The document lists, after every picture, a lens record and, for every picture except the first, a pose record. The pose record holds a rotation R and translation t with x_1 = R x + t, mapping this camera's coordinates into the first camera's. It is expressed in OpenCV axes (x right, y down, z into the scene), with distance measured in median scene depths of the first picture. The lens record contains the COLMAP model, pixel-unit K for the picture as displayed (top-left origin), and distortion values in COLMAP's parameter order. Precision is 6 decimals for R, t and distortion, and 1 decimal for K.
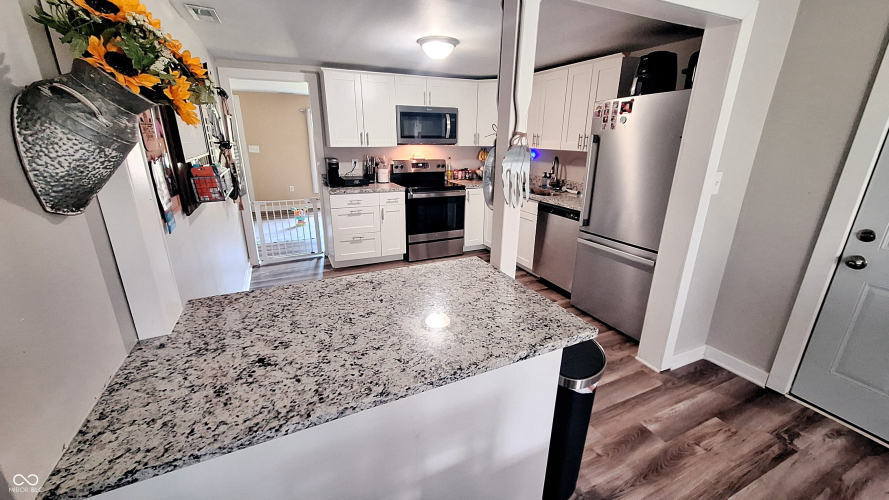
lens RADIAL K [[353.5, 0, 444.9], [0, 353.5, 251.0], [0, 0, 1]] dist [-0.001582, 0.000651]
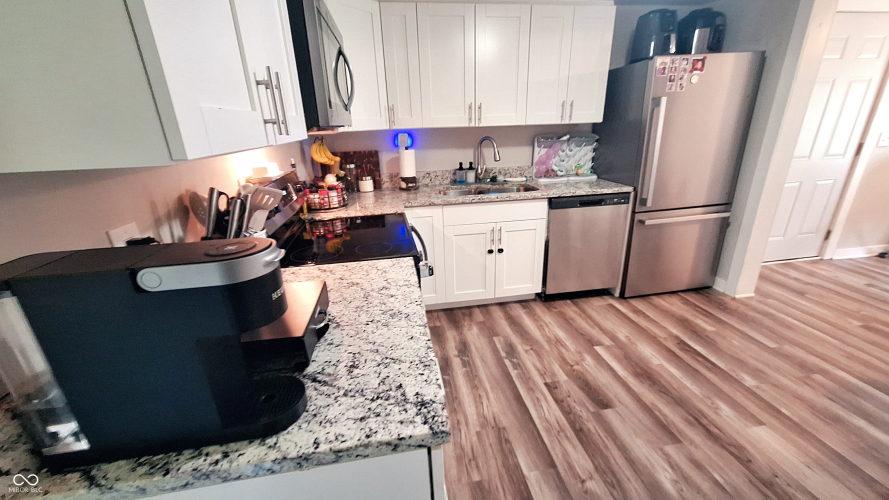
lens RADIAL K [[353.5, 0, 445.3], [0, 353.5, 250.7], [0, 0, 1]] dist [-0.001582, 0.000651]
pose [[0.266071, -0.349052, 0.898537, -0.383629], [0.333093, 0.908011, 0.254098, -0.246575], [-0.904575, 0.231688, 0.357862, 0.807022]]
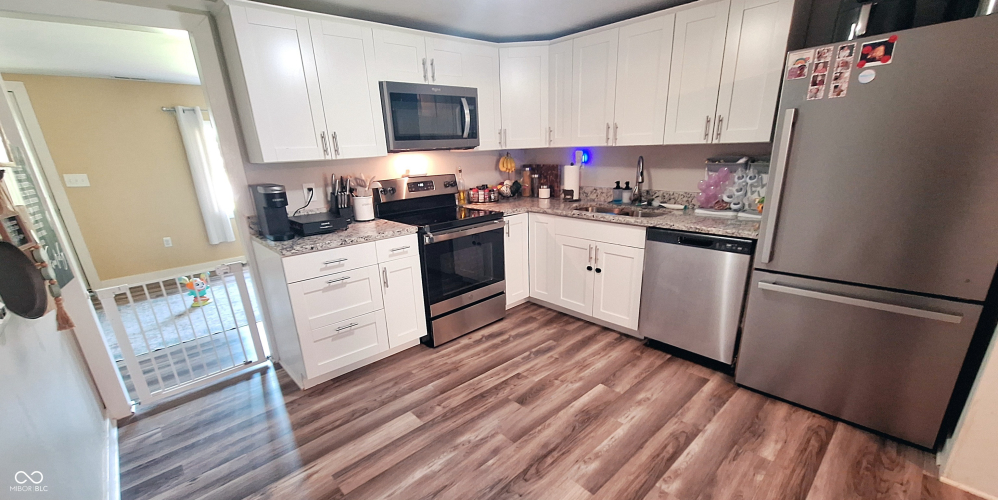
lens RADIAL K [[402.2, 0, 494.3], [0, 402.2, 283.5], [0, 0, 1]] dist [0.005275, 0.000615]
pose [[0.950798, -0.143073, 0.274796, -0.176673], [0.139517, 0.989685, 0.032551, -0.085929], [-0.276618, 0.007390, 0.960952, 0.320235]]
